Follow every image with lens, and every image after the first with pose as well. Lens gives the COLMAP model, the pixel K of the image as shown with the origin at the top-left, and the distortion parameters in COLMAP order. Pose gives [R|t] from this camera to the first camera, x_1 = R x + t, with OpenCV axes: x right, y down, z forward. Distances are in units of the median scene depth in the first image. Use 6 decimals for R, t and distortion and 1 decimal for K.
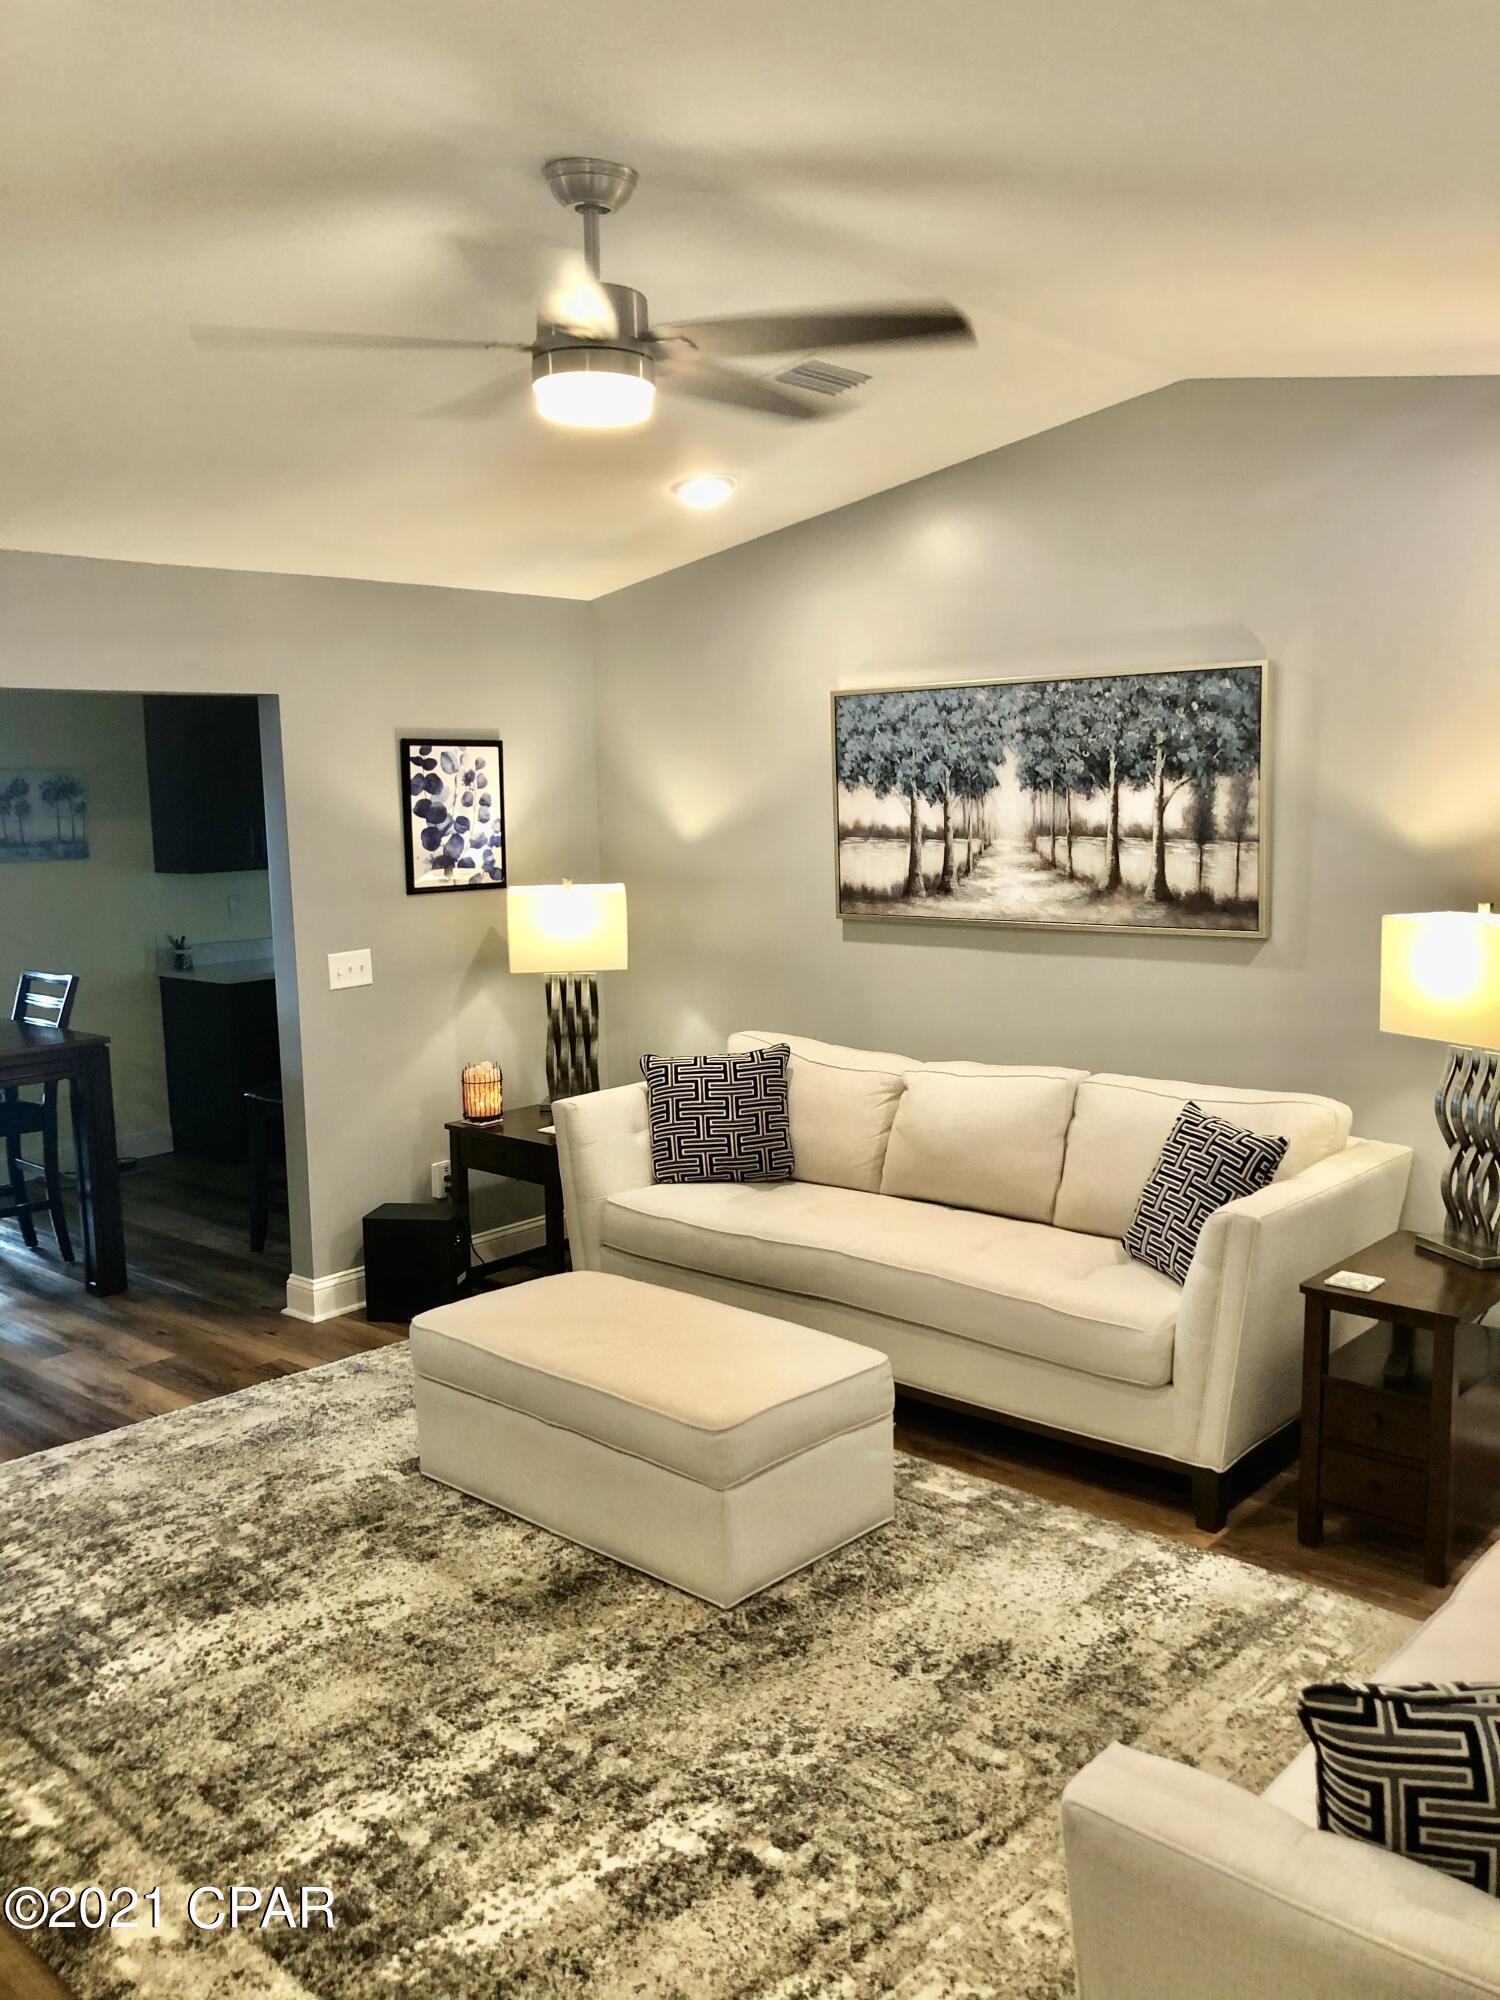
lens RADIAL K [[1643.2, 0, 778.6], [0, 1643.2, 953.9], [0, 0, 1]] dist [0.019853, -0.009386]
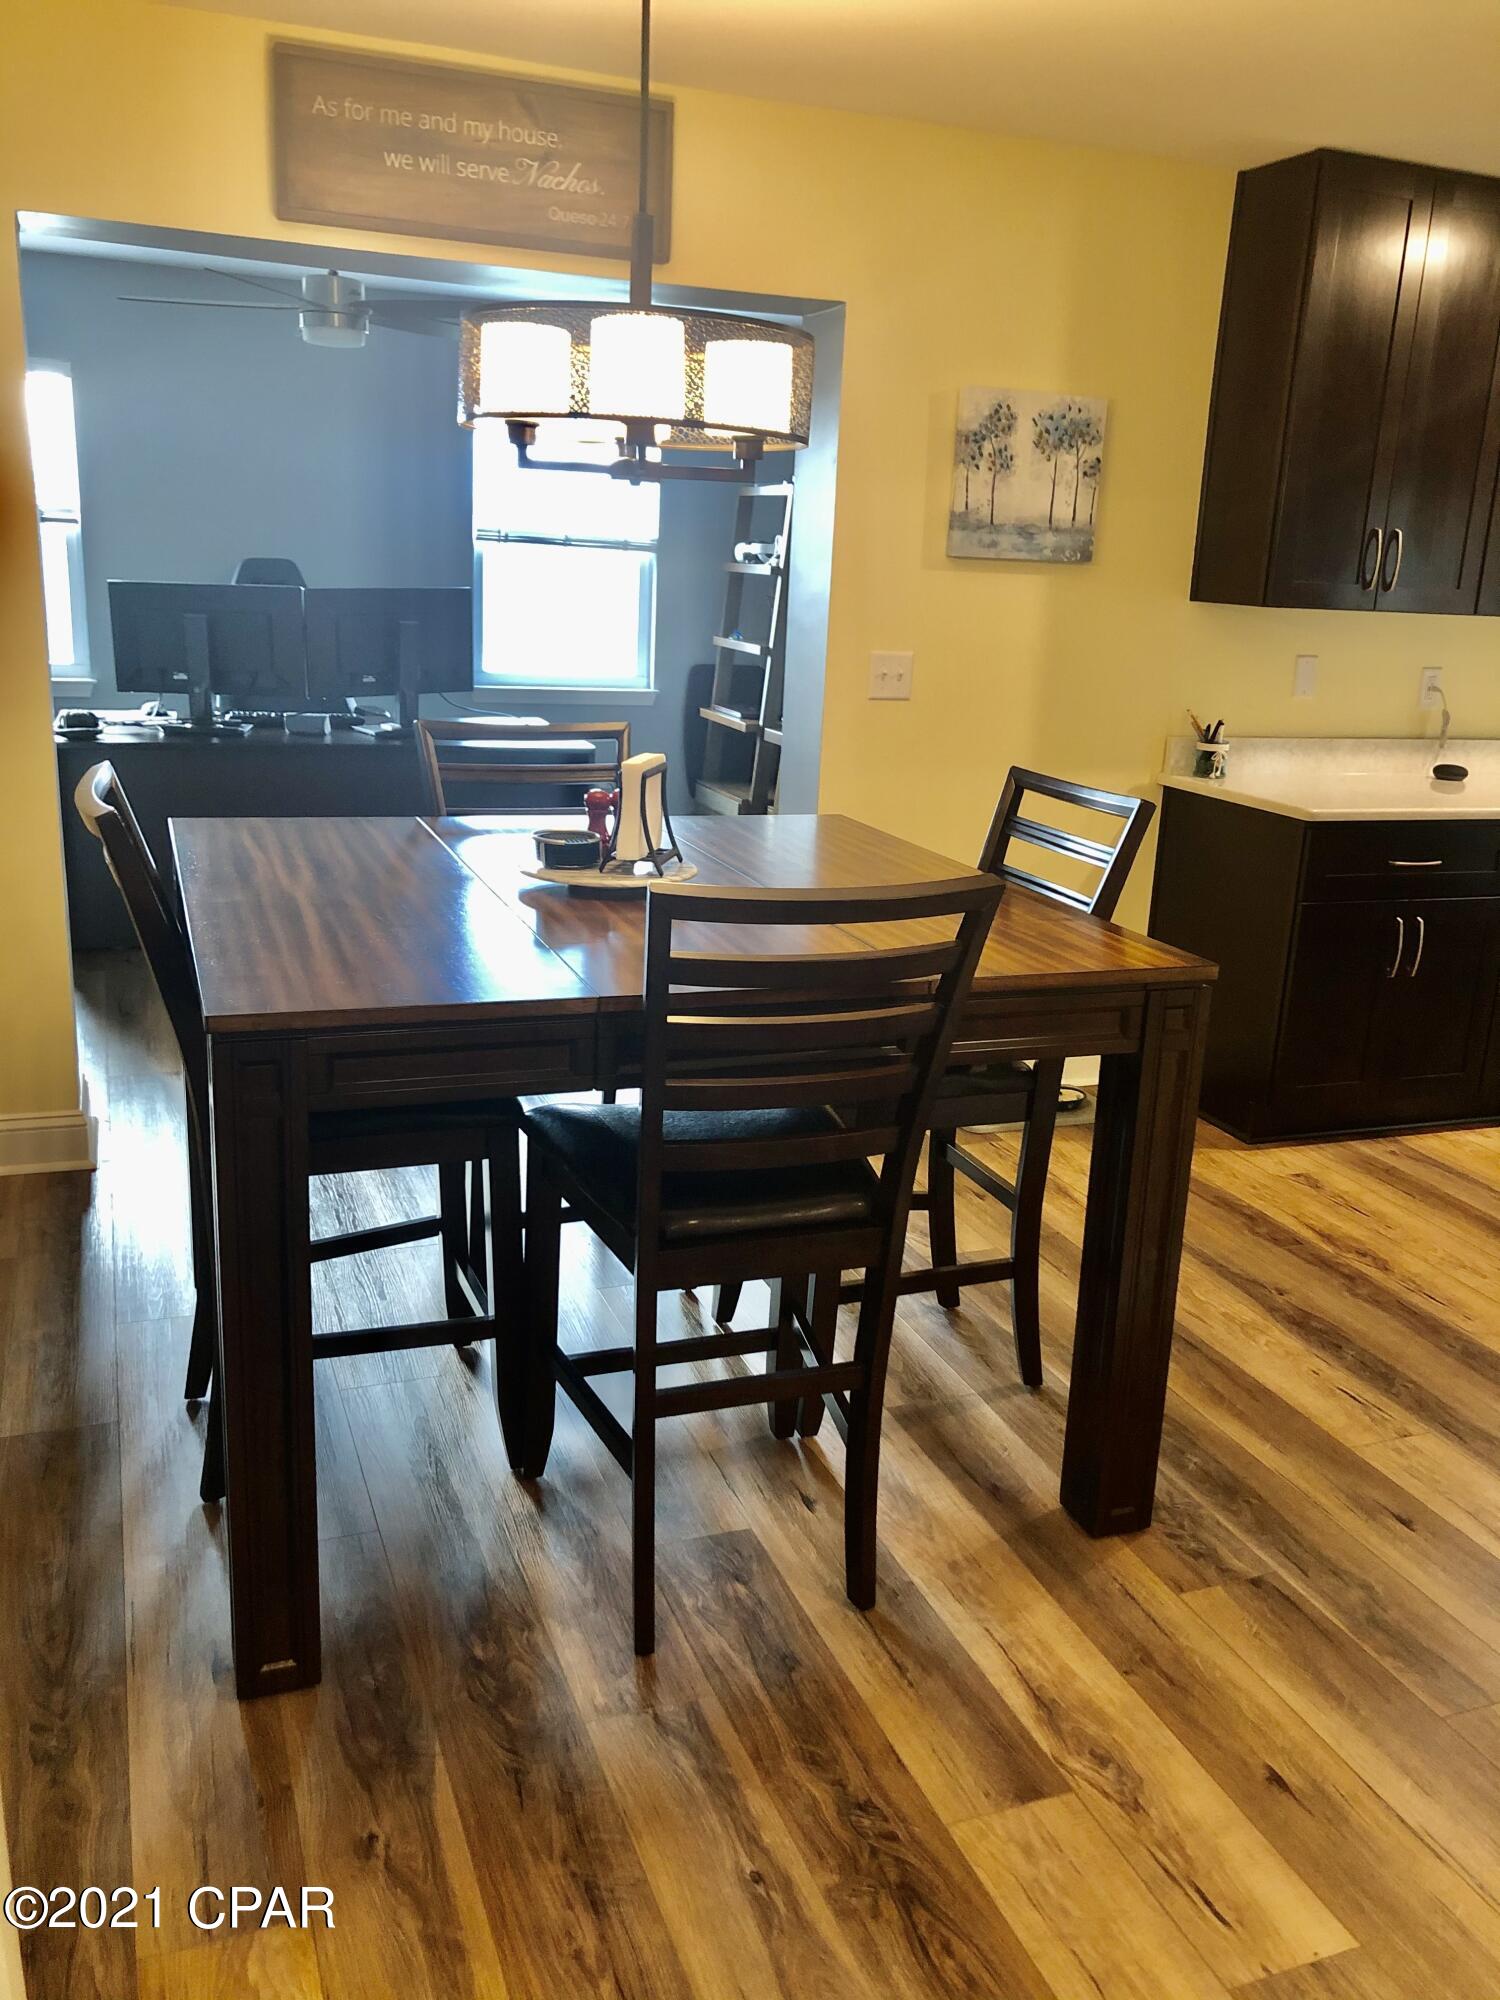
lens RADIAL K [[1643.2, 0, 758.3], [0, 1643.2, 1000.5], [0, 0, 1]] dist [0.019853, -0.009386]
pose [[0.874400, 0.178638, -0.451124, -0.241897], [-0.108392, 0.978179, 0.177251, 0.000717], [0.472943, -0.106090, 0.874683, 0.447071]]
